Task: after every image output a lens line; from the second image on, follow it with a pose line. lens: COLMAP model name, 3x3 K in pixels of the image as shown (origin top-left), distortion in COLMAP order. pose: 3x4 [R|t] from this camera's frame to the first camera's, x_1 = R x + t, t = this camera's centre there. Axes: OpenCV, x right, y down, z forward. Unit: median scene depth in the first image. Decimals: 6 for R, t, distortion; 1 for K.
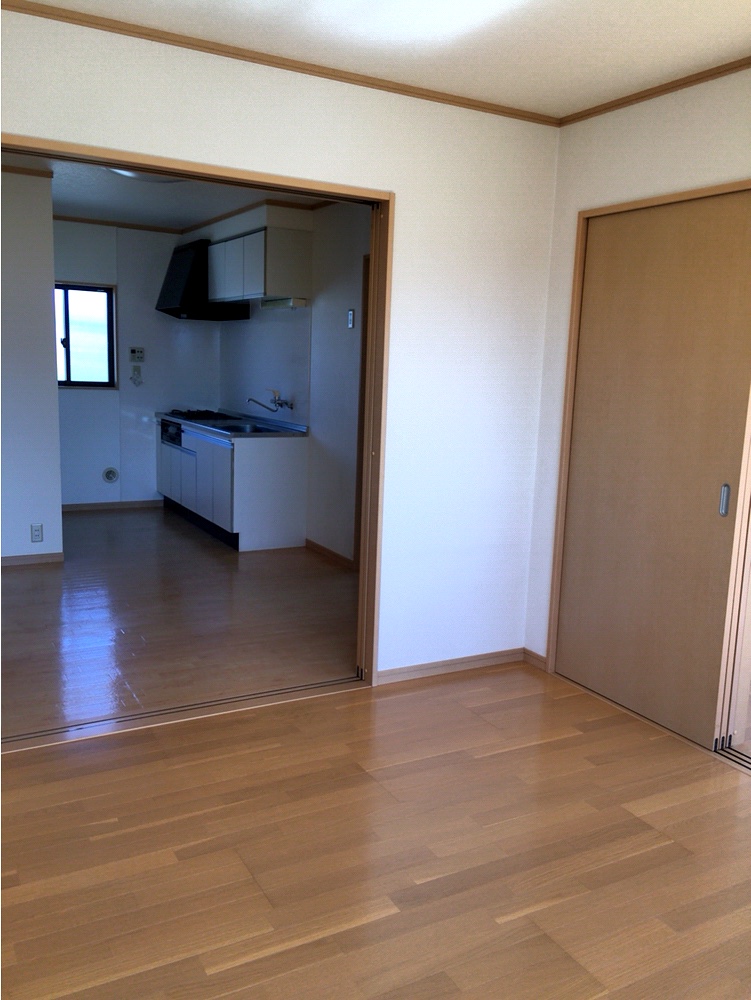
lens RADIAL K [[858.6, 0, 380.0], [0, 858.6, 501.8], [0, 0, 1]] dist [0.058561, -0.016310]
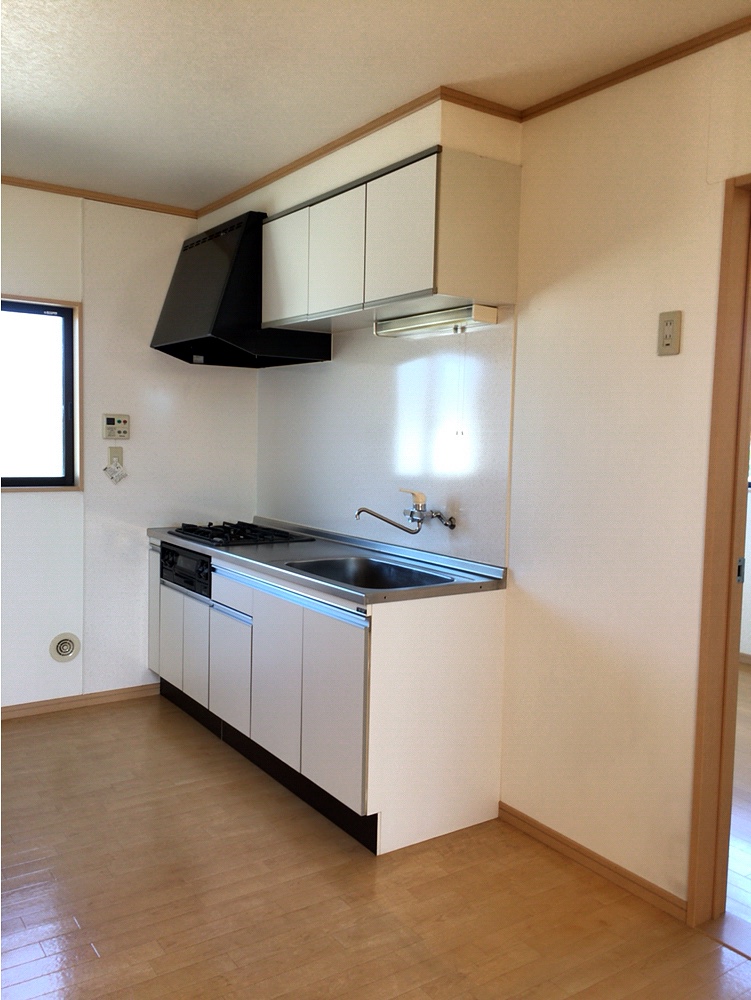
lens RADIAL K [[858.6, 0, 371.2], [0, 858.6, 496.0], [0, 0, 1]] dist [0.058561, -0.016310]
pose [[0.996423, -0.019133, 0.082309, -0.167541], [0.026444, 0.995710, -0.088674, -0.073688], [-0.080259, 0.090534, 0.992654, 0.447296]]
